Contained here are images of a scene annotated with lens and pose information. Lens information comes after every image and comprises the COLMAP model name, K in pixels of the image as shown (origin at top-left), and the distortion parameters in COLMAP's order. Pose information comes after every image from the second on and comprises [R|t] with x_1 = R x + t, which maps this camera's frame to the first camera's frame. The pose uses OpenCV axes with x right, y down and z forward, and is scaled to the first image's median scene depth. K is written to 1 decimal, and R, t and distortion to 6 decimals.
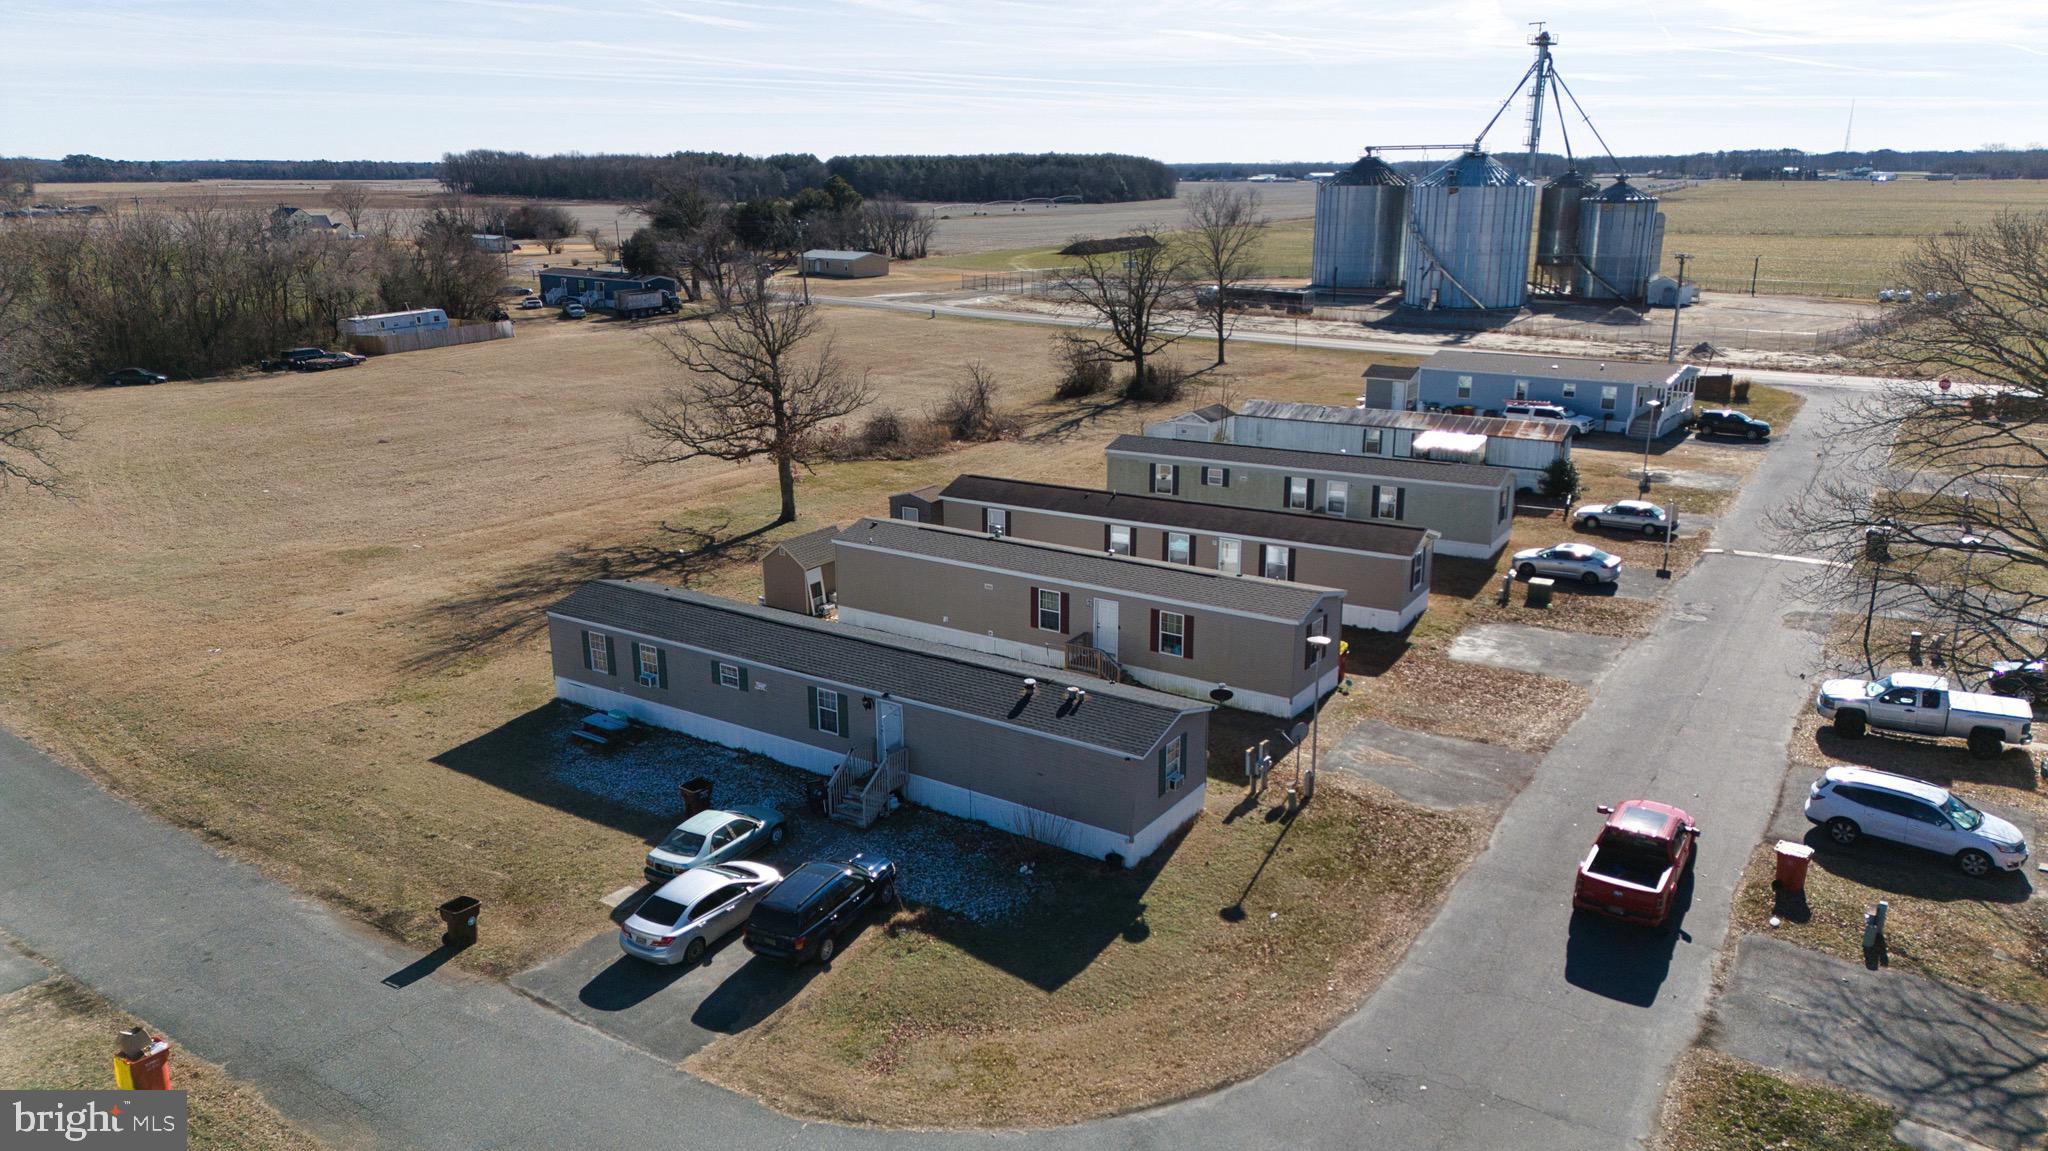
lens RADIAL K [[1435.6, 0, 1024.9], [0, 1435.6, 562.1], [0, 0, 1]] dist [0.080906, -0.073412]
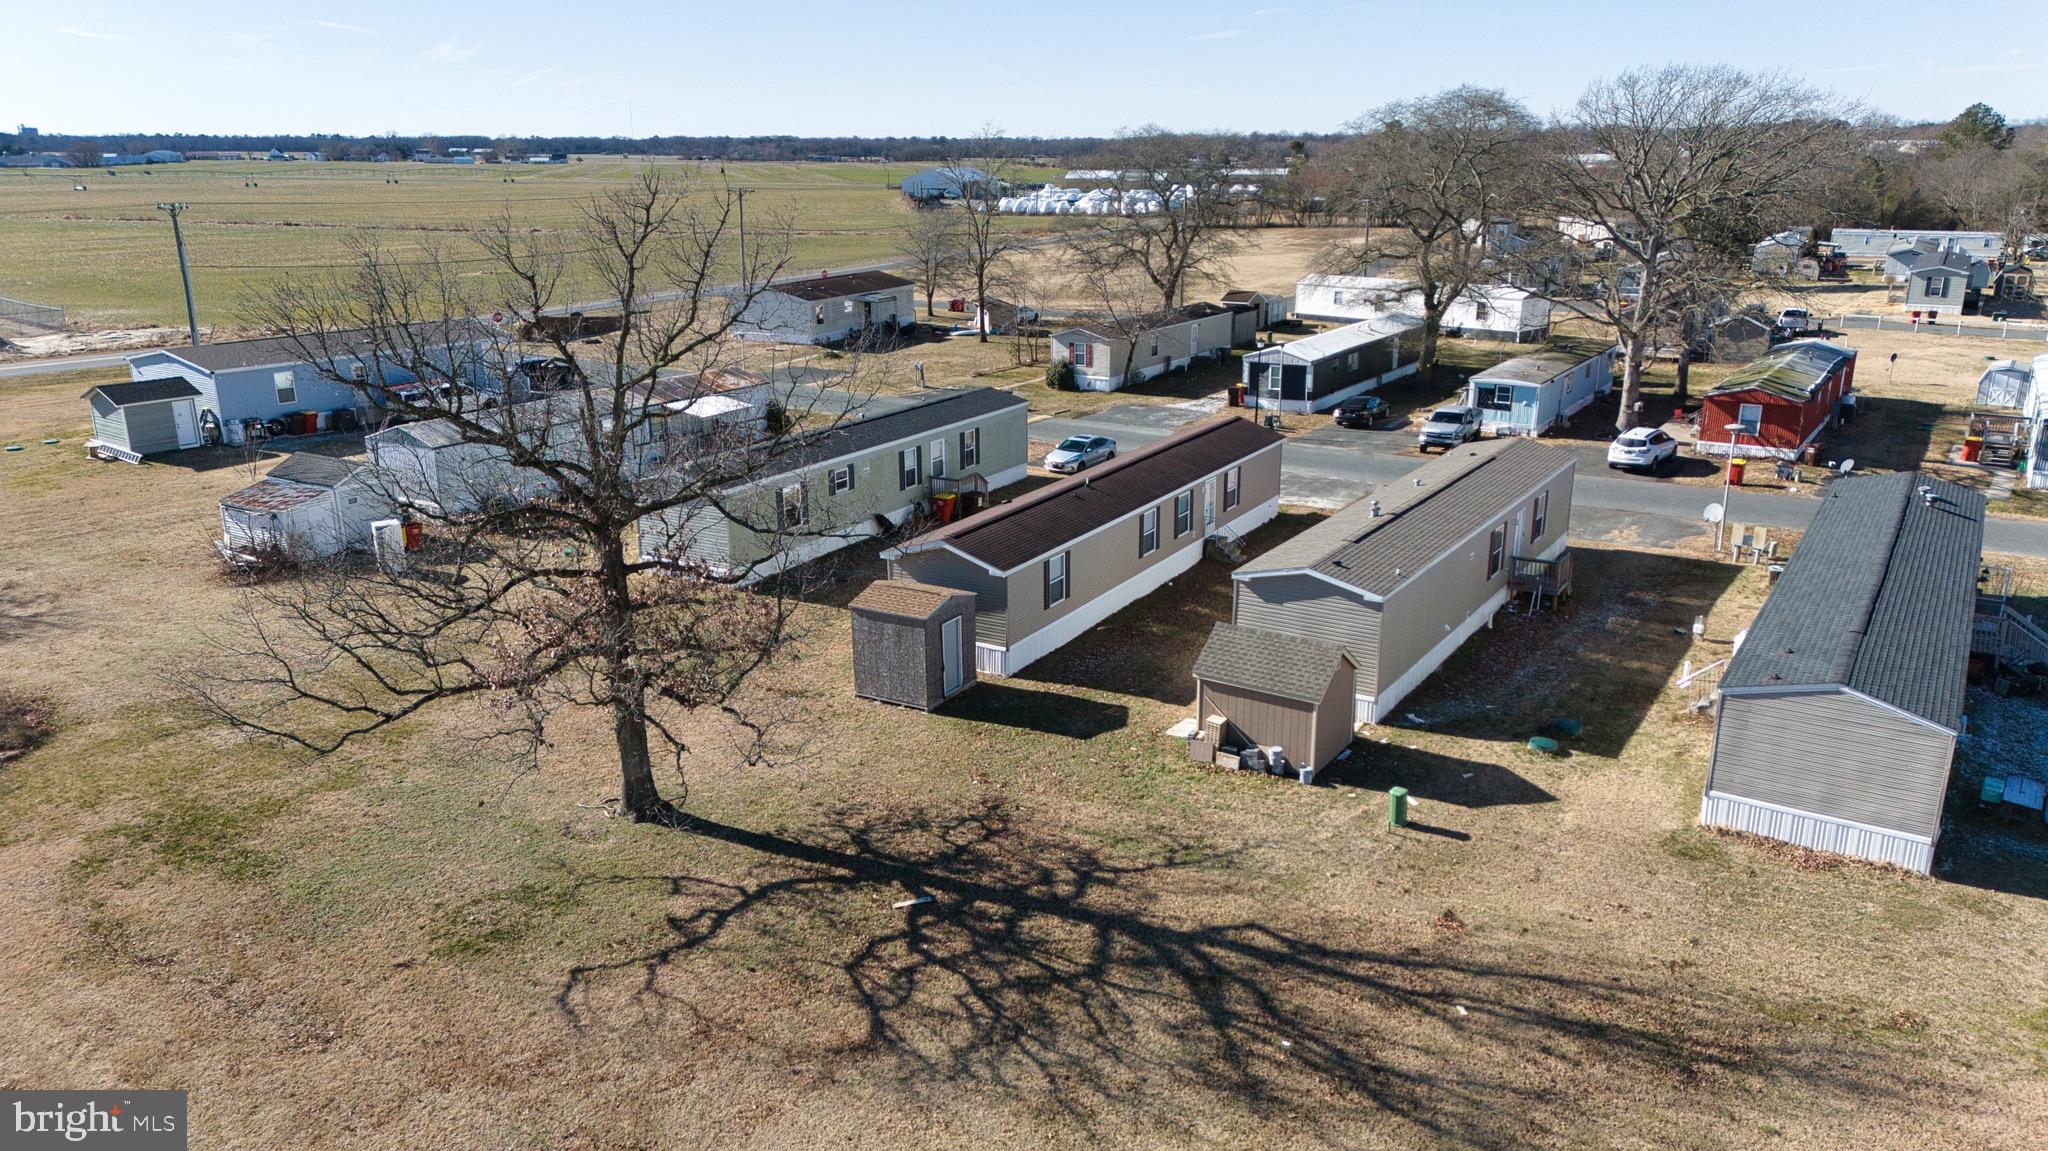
lens RADIAL K [[1435.6, 0, 1024.9], [0, 1435.6, 562.1], [0, 0, 1]] dist [0.080906, -0.073412]
pose [[-0.011818, -0.278394, 0.960394, -0.608639], [0.261834, 0.926087, 0.271671, -0.203018], [-0.965041, 0.254675, 0.061948, 0.907645]]
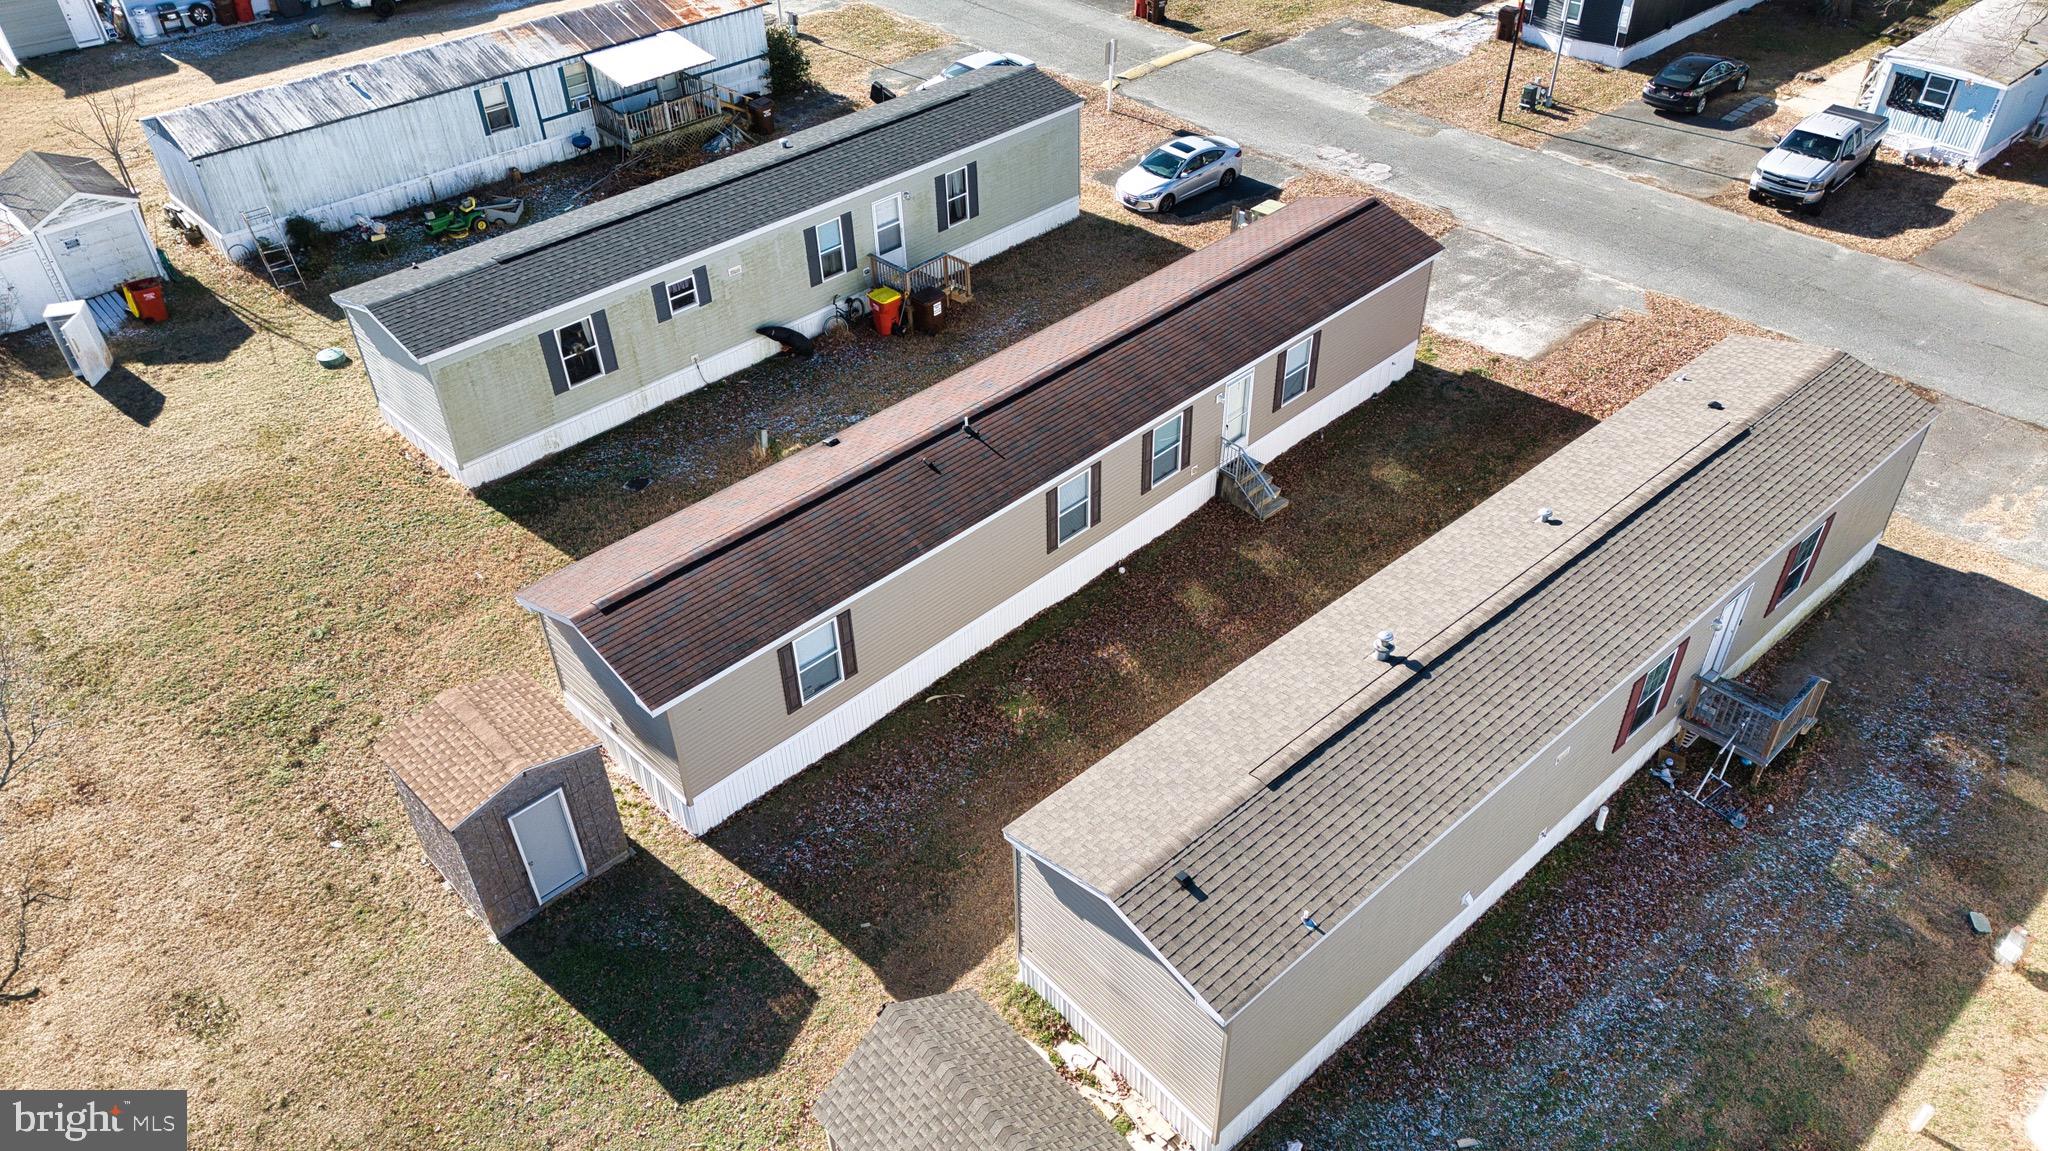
lens RADIAL K [[1453.3, 0, 1024.0], [0, 1453.3, 575.5], [0, 0, 1]] dist [0.030882, -0.003400]
pose [[0.251281, -0.603871, 0.756438, -0.269960], [0.268546, 0.794328, 0.544910, -0.225979], [-0.929914, 0.066213, 0.361766, 0.754140]]
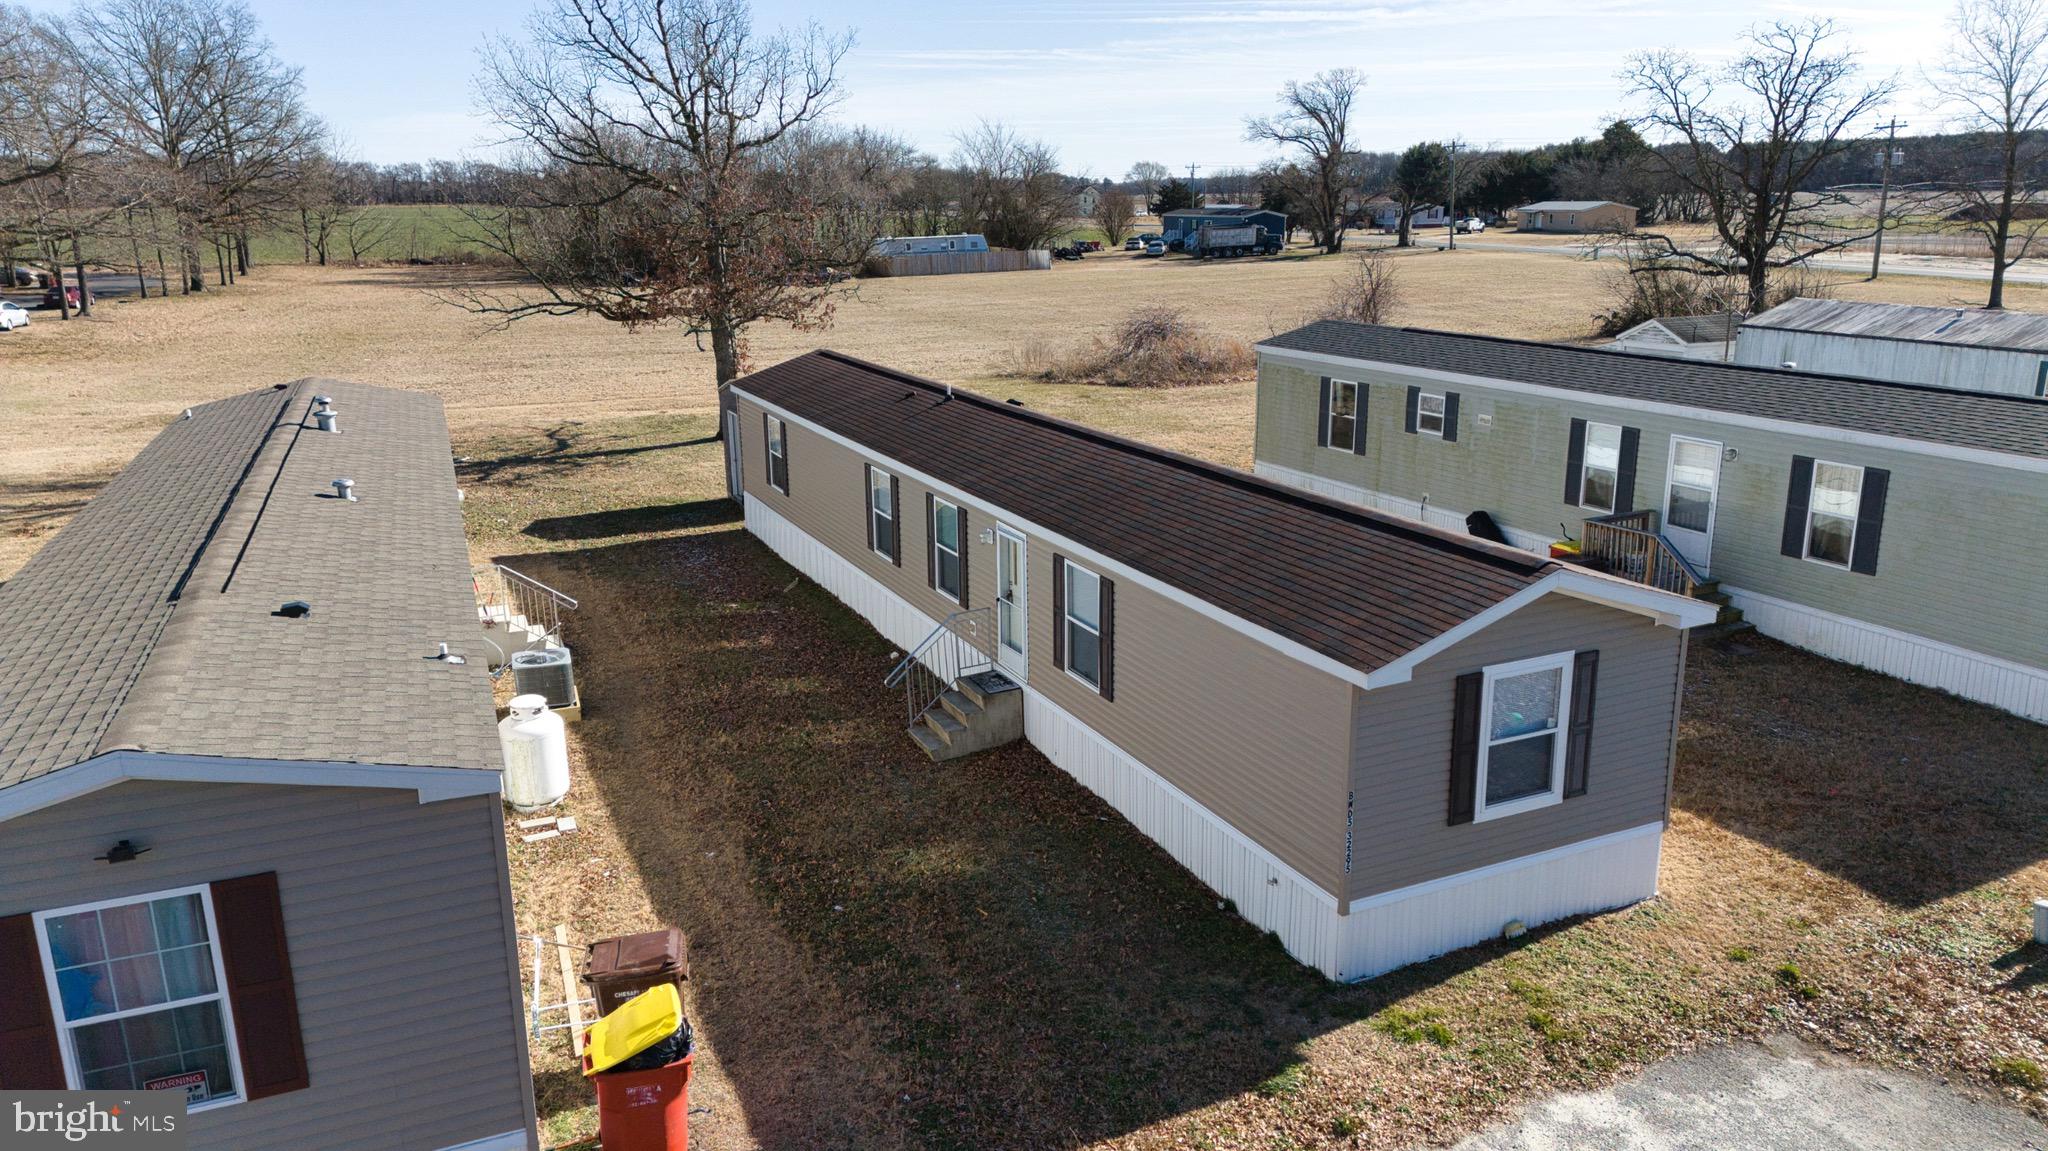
lens RADIAL K [[1435.6, 0, 1024.9], [0, 1435.6, 562.1], [0, 0, 1]] dist [0.080906, -0.073412]
pose [[0.831311, 0.132672, -0.539740, 0.271227], [-0.137505, 0.989998, 0.031564, -0.016163], [0.538529, 0.047977, 0.841240, 0.623349]]
